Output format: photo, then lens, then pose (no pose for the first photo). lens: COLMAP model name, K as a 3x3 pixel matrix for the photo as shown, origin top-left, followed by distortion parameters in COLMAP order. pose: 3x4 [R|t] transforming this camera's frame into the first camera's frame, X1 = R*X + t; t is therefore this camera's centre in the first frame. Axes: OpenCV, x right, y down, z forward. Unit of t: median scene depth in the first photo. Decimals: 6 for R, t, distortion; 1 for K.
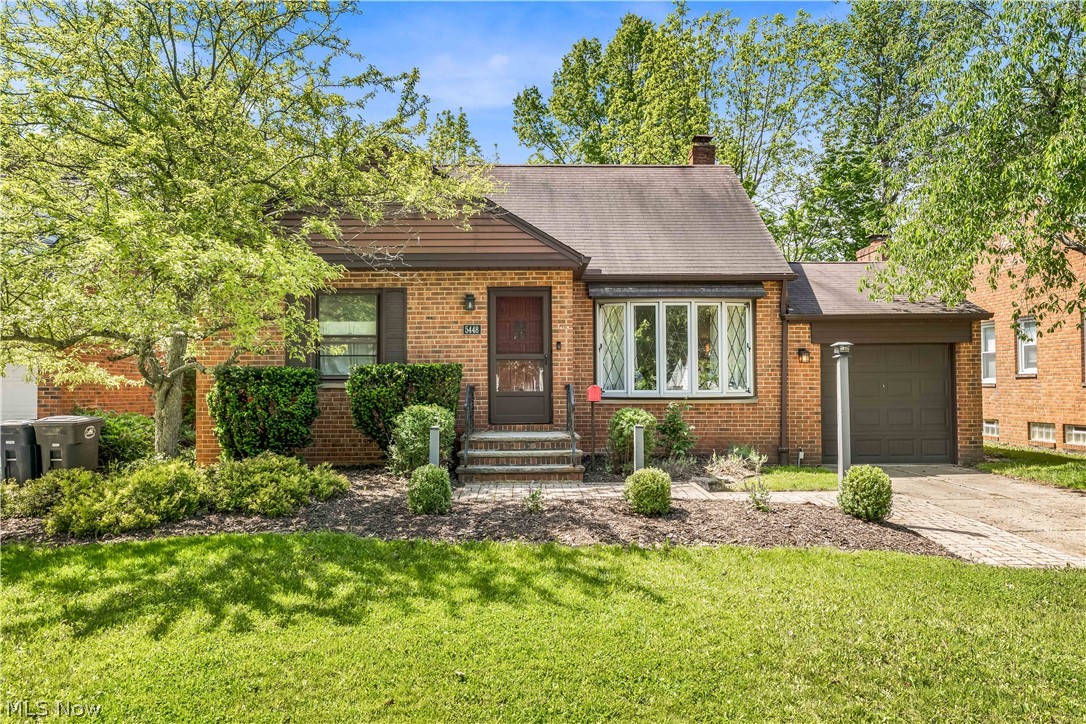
lens RADIAL K [[749.4, 0, 541.4], [0, 749.4, 360.3], [0, 0, 1]] dist [0.000692, -0.000287]
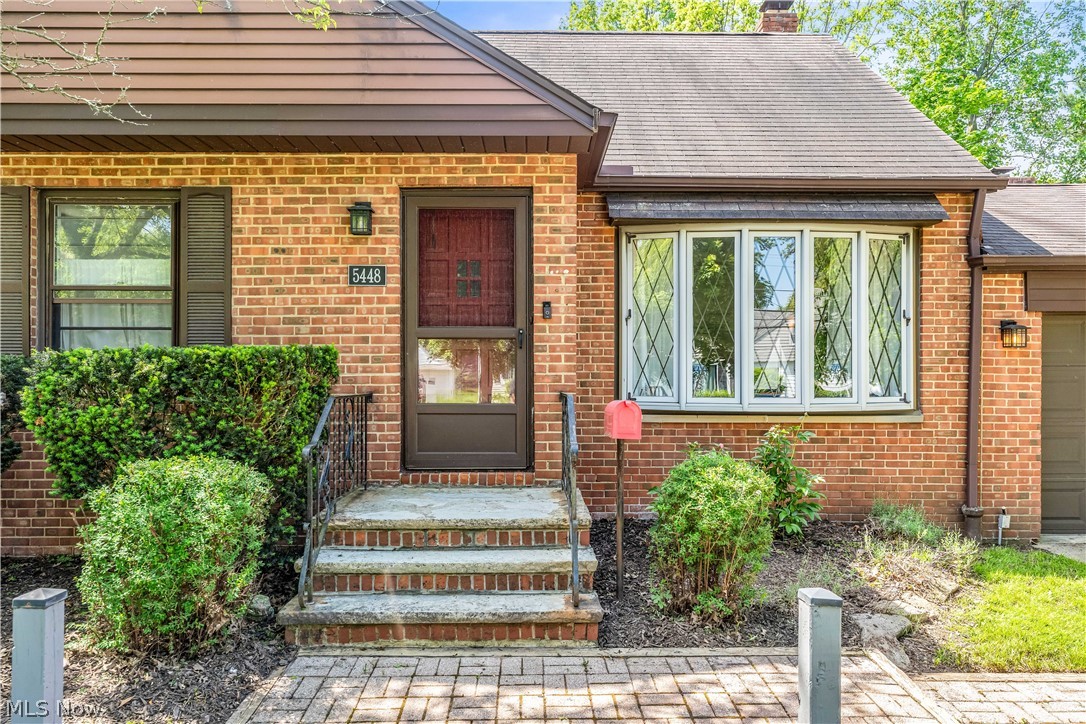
lens RADIAL K [[749.4, 0, 542.7], [0, 749.4, 363.1], [0, 0, 1]] dist [0.000692, -0.000287]
pose [[0.999959, 0.006153, -0.006638, 0.023857], [-0.005940, 0.999479, 0.031736, -0.000677], [0.006830, -0.031696, 0.999474, 0.514506]]
